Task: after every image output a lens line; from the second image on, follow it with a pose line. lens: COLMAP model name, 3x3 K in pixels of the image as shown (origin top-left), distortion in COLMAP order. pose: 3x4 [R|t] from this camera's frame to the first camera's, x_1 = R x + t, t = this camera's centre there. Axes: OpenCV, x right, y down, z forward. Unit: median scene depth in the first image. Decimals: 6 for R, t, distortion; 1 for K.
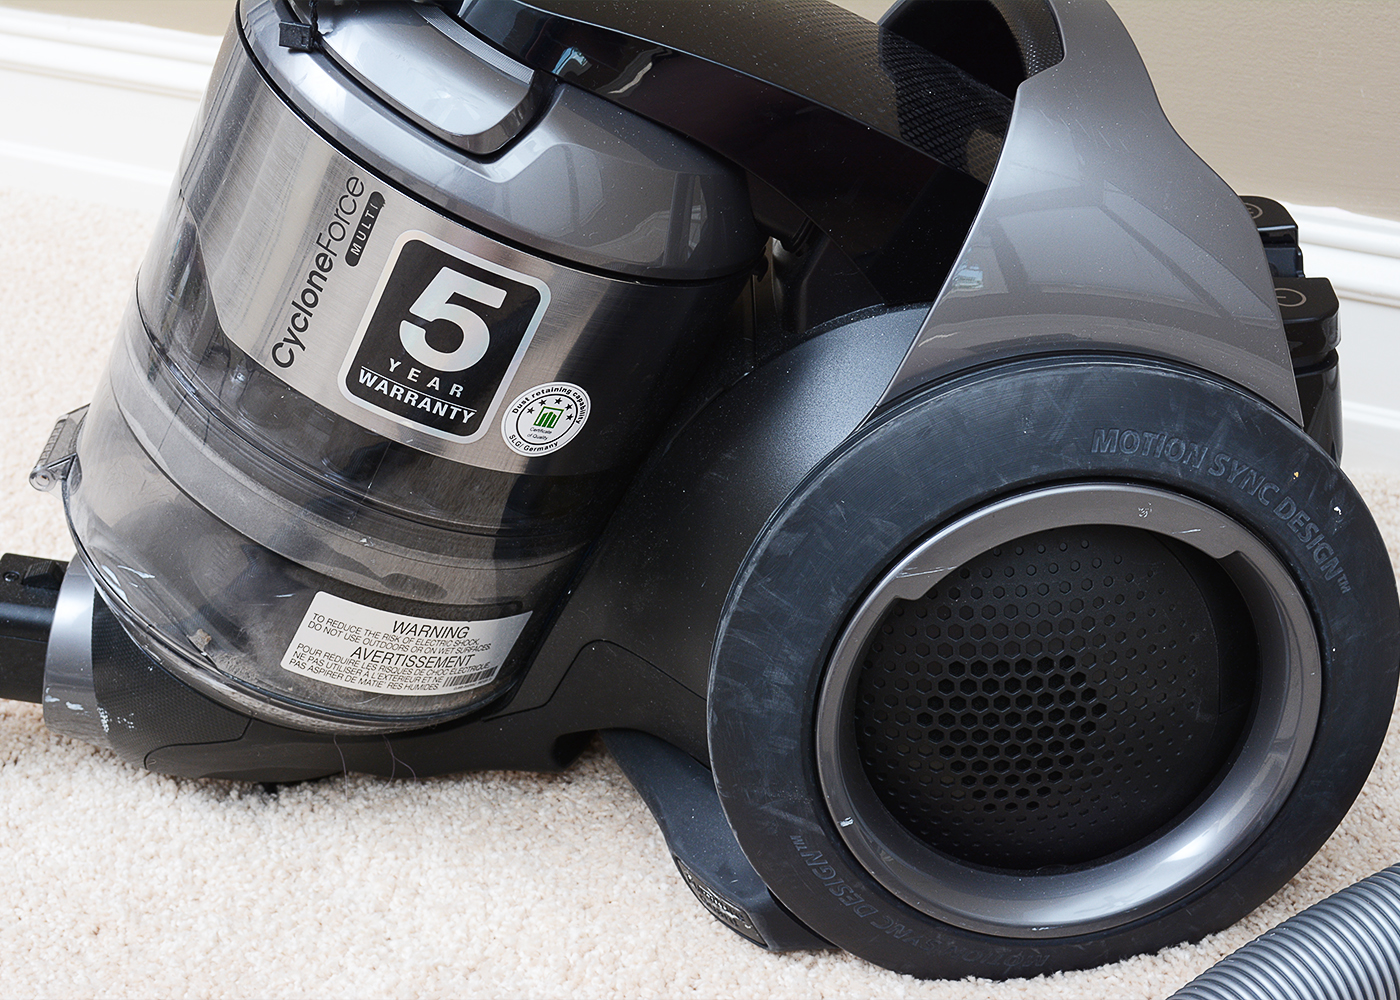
lens RADIAL K [[2134.2, 0, 700.7], [0, 2134.2, 498.6], [0, 0, 1]] dist [0.002076, 0.000000]
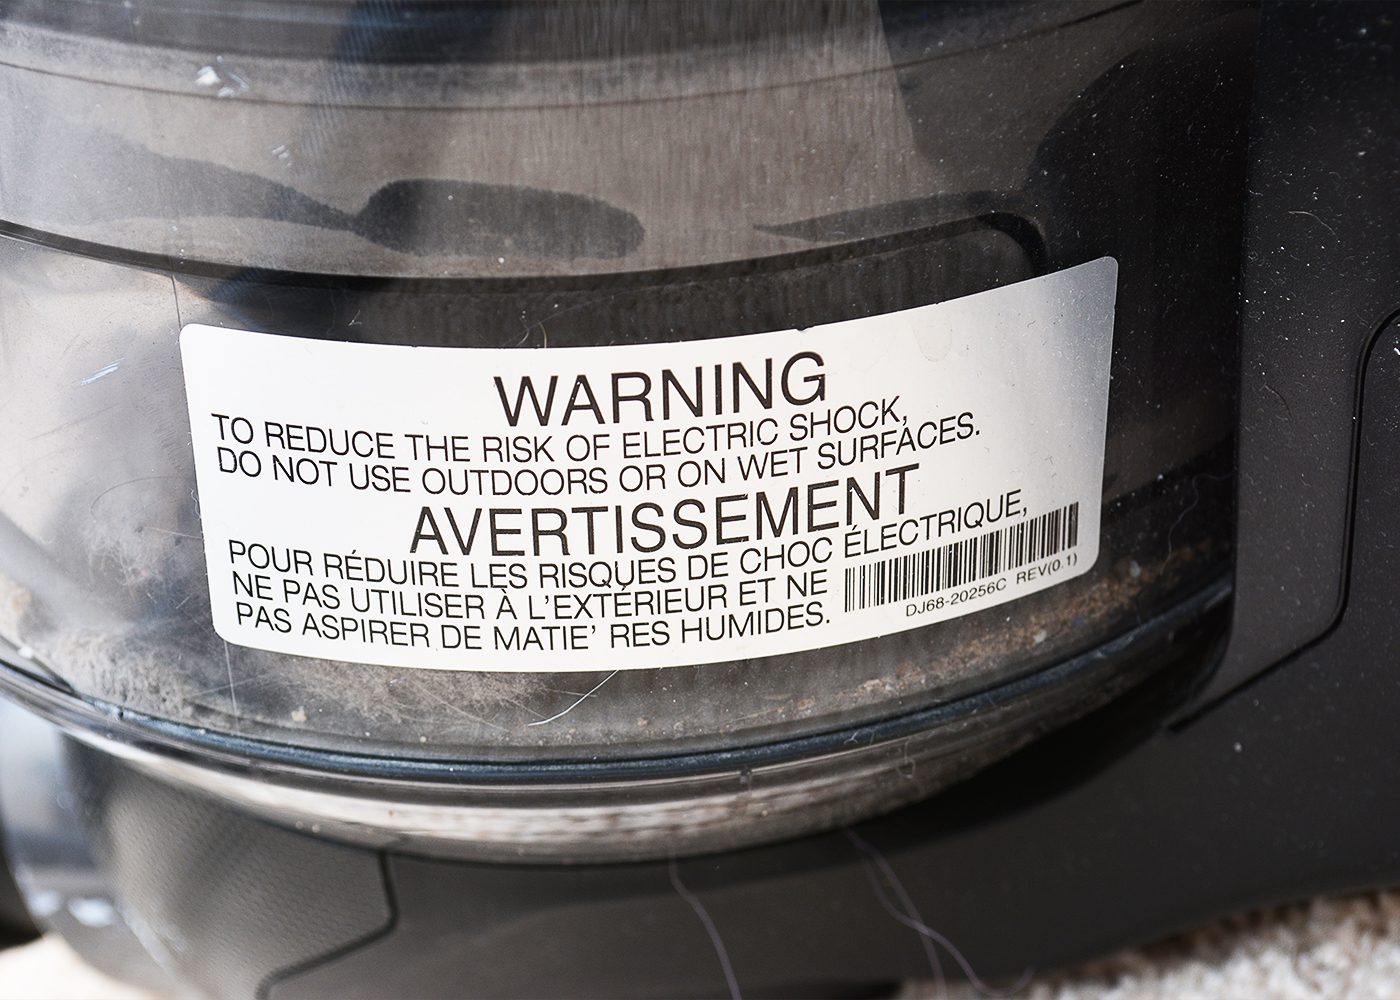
lens RADIAL K [[3452.6, 0, 699.7], [0, 3452.6, 500.5], [0, 0, 1]] dist [-0.013941, 0.000000]
pose [[0.831969, -0.221751, -0.508580, 0.088693], [0.200263, 0.974882, -0.097465, 0.116600], [0.517418, -0.020762, 0.855481, 0.640741]]
